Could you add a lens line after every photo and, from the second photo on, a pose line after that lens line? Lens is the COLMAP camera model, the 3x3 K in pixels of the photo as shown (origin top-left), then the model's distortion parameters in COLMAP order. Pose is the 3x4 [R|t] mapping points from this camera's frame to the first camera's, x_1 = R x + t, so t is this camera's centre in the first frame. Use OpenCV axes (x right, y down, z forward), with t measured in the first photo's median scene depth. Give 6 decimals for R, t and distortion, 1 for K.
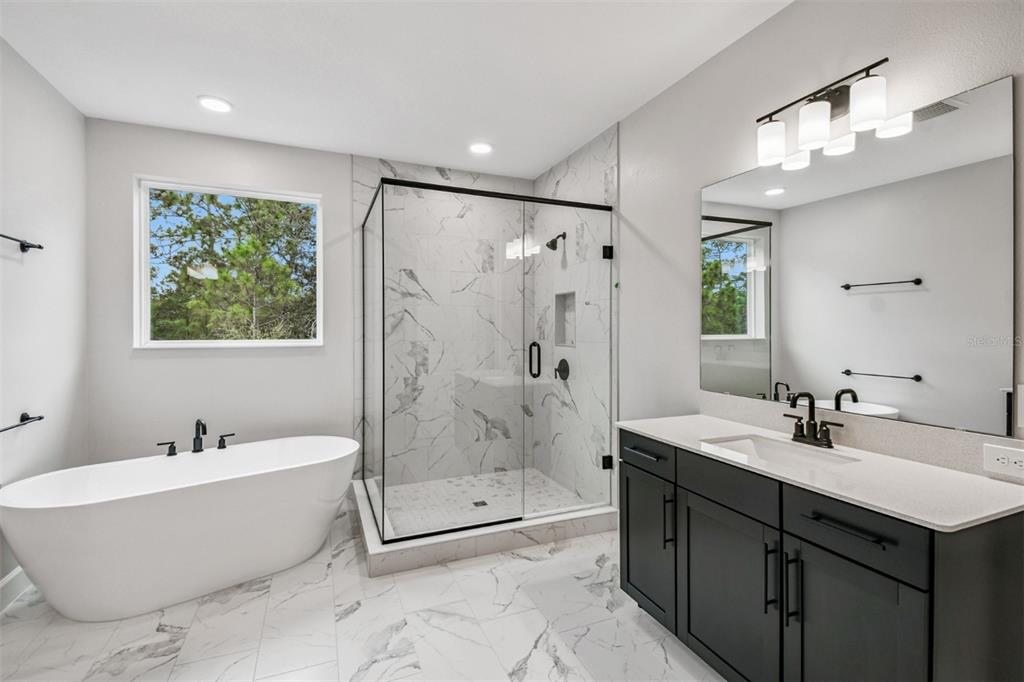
lens RADIAL K [[453.2, 0, 497.8], [0, 453.2, 329.7], [0, 0, 1]] dist [0.034110, -0.017320]
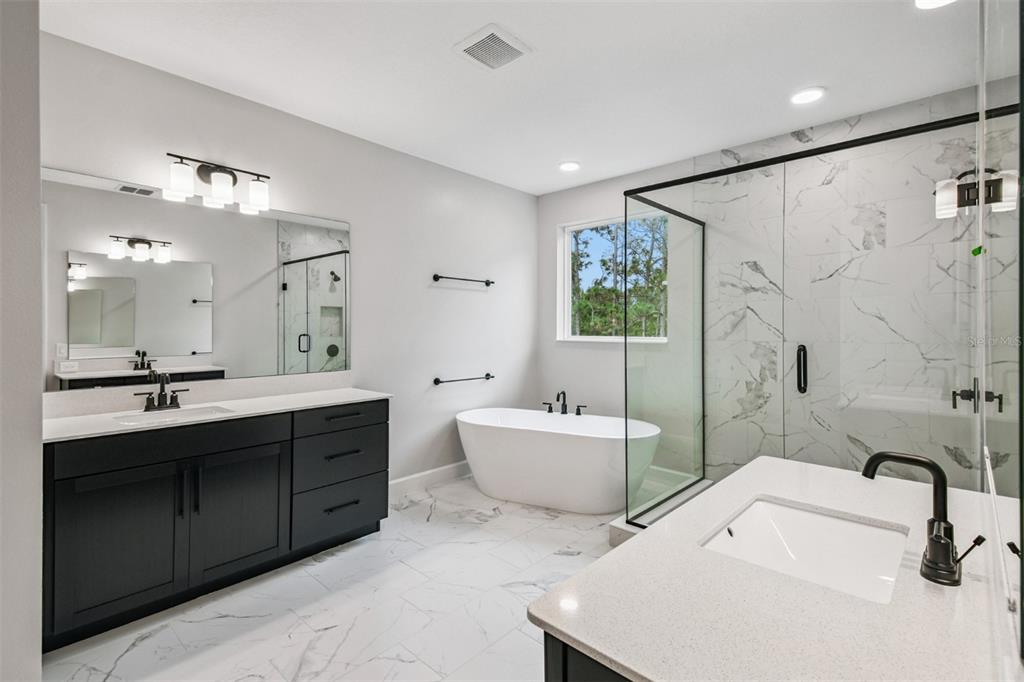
lens RADIAL K [[453.2, 0, 510.2], [0, 453.2, 328.1], [0, 0, 1]] dist [0.034110, -0.017320]
pose [[0.434779, 0.001185, -0.900536, 0.567657], [-0.001057, 0.999999, 0.000805, -0.001040], [0.900536, 0.000601, 0.434780, 0.247988]]
